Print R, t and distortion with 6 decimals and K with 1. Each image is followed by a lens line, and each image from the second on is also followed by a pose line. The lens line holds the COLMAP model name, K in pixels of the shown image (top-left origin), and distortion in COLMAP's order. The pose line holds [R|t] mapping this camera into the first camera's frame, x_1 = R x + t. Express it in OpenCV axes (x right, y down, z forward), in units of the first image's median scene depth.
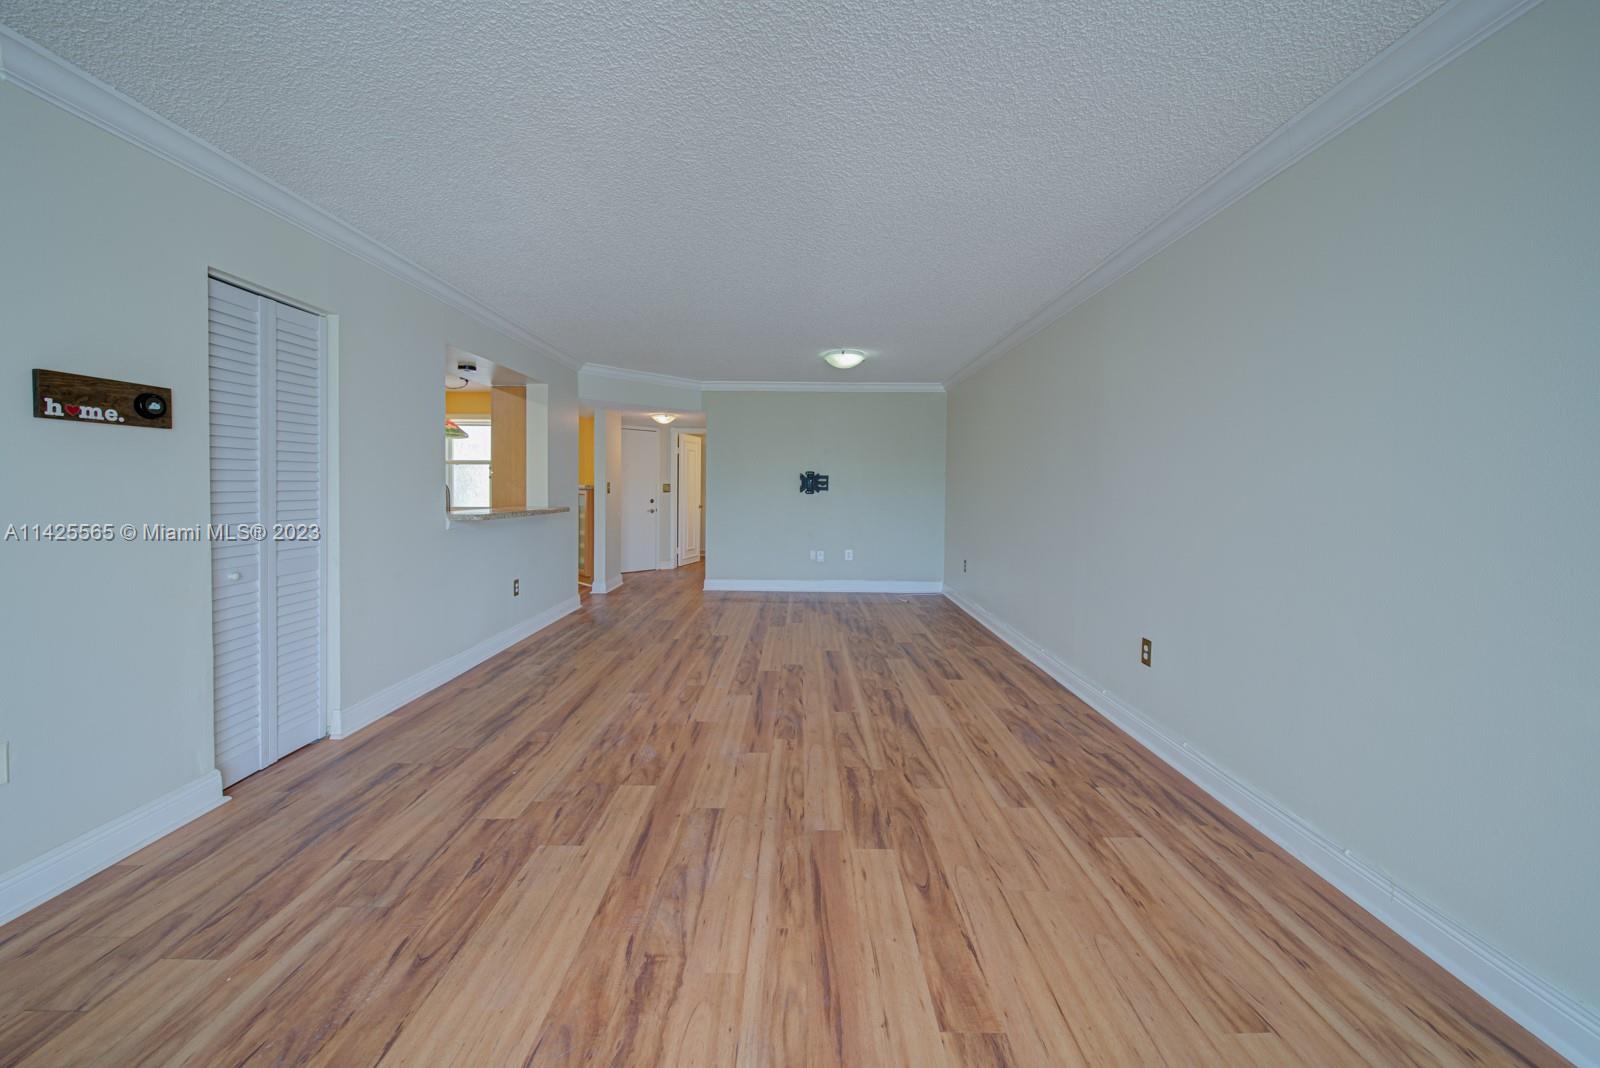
lens RADIAL K [[622.6, 0, 796.7], [0, 622.6, 496.6], [0, 0, 1]] dist [-0.002247, -0.000907]
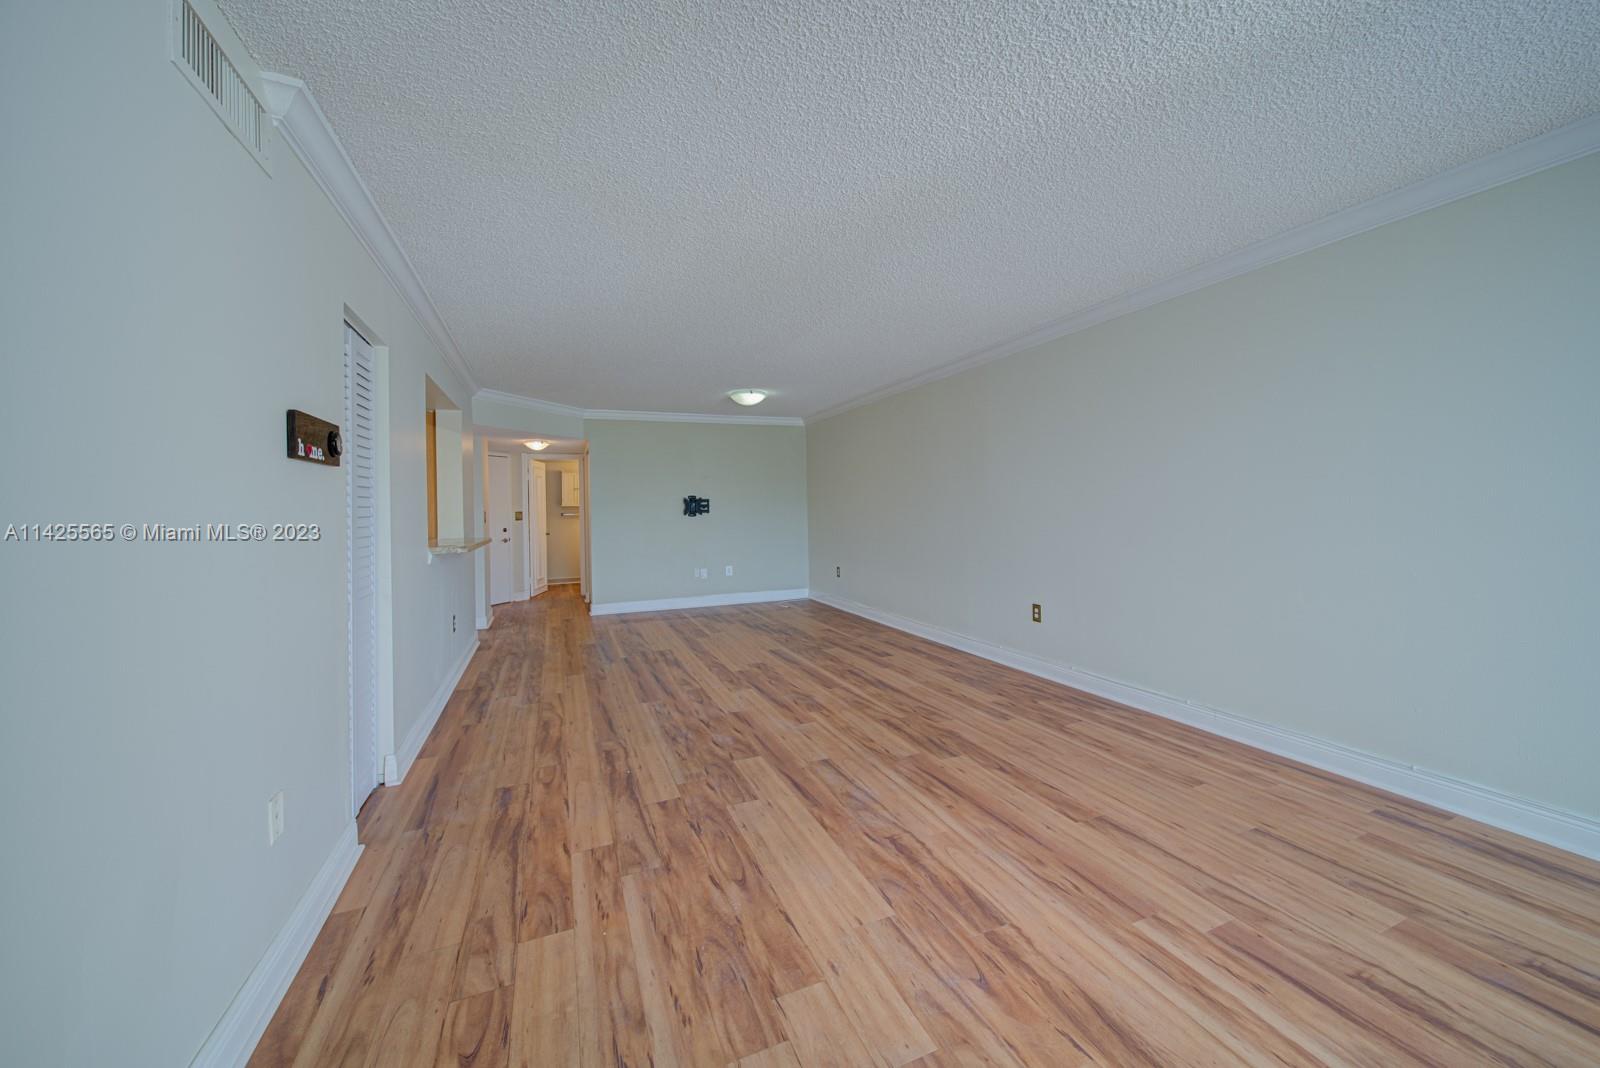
lens RADIAL K [[622.6, 0, 796.7], [0, 622.6, 496.6], [0, 0, 1]] dist [-0.002247, -0.000907]
pose [[0.917633, -0.021438, 0.396851, -0.717796], [0.035146, 0.999009, -0.027302, -0.008626], [-0.395872, 0.039001, 0.917477, -0.189168]]
